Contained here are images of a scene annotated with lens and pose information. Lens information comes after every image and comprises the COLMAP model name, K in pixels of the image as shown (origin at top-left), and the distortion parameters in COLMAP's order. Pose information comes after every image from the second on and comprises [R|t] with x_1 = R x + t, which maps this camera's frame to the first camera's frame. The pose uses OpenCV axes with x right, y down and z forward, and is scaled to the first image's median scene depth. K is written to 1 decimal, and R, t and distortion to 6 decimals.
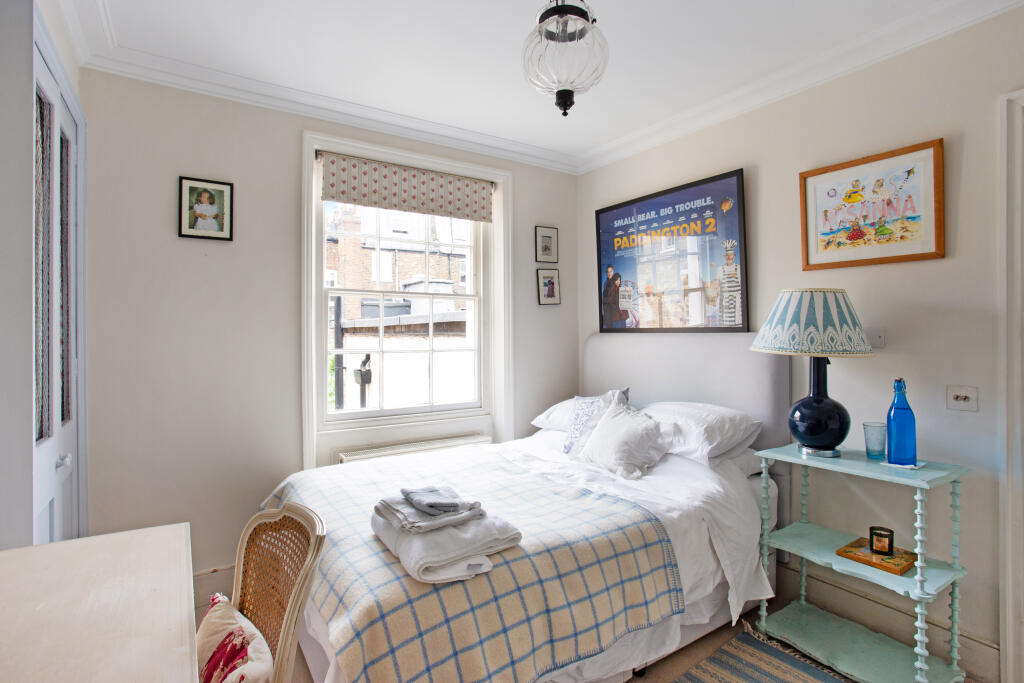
lens RADIAL K [[507.0, 0, 512.3], [0, 507.0, 329.9], [0, 0, 1]] dist [-0.023244, -0.000204]
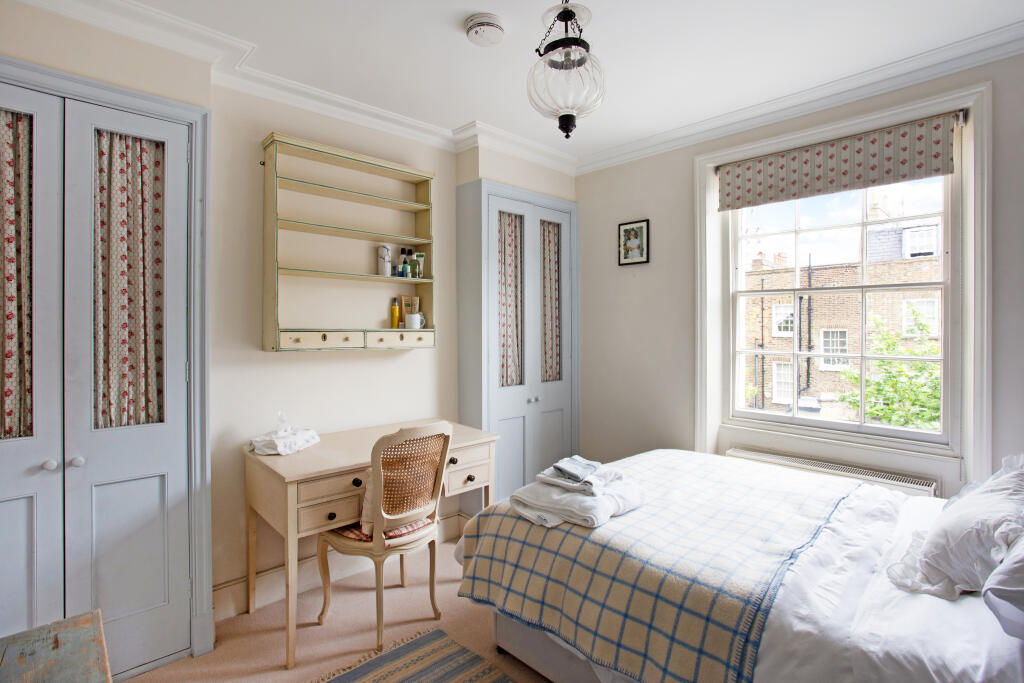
lens RADIAL K [[507.0, 0, 512.3], [0, 507.0, 329.9], [0, 0, 1]] dist [-0.023244, -0.000204]
pose [[0.175734, 0.007314, -0.984411, 0.720309], [0.000366, 0.999972, 0.007495, -0.011095], [0.984438, -0.001678, 0.175726, 0.431238]]
